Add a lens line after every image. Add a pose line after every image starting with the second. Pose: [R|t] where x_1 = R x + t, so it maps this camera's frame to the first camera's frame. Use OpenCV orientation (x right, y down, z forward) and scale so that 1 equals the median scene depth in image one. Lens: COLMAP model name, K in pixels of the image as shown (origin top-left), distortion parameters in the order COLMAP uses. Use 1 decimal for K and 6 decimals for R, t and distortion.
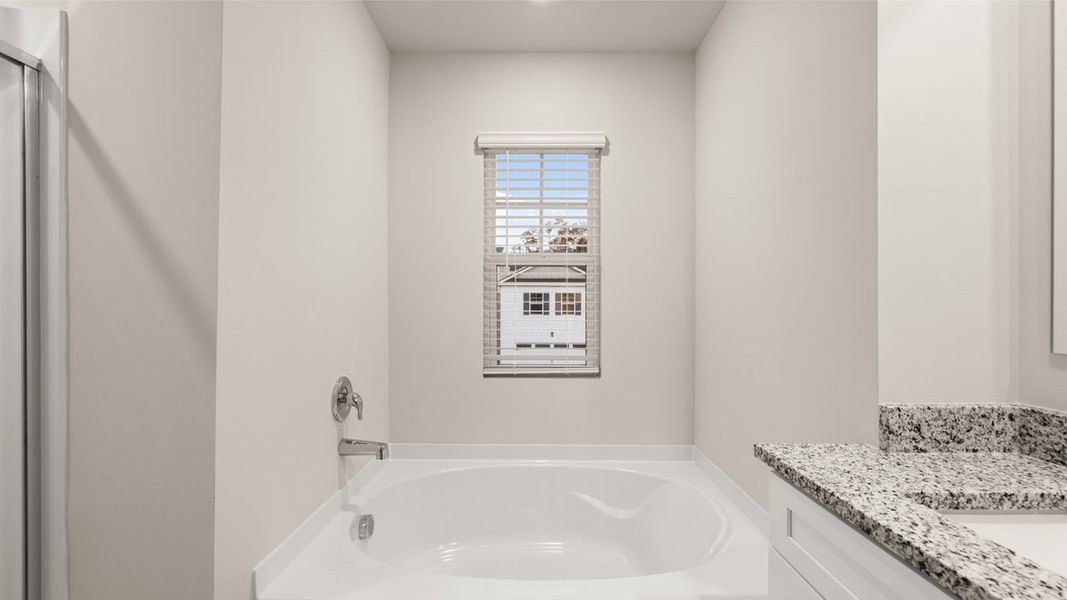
lens RADIAL K [[447.8, 0, 529.3], [0, 447.8, 301.1], [0, 0, 1]] dist [-0.001150, -0.000065]
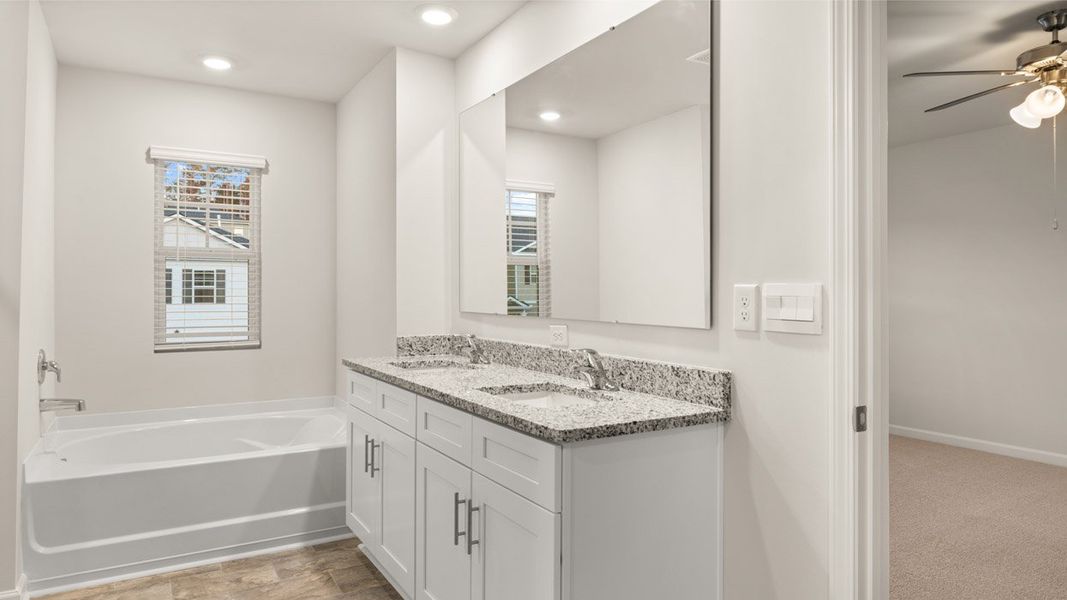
lens RADIAL K [[663.9, 0, 542.5], [0, 663.9, 293.4], [0, 0, 1]] dist [0.000906, 0.001273]
pose [[0.844625, -0.002222, 0.535353, -0.177941], [-0.006715, 0.999869, 0.014743, -0.018161], [-0.535316, -0.016047, 0.844500, -1.033192]]
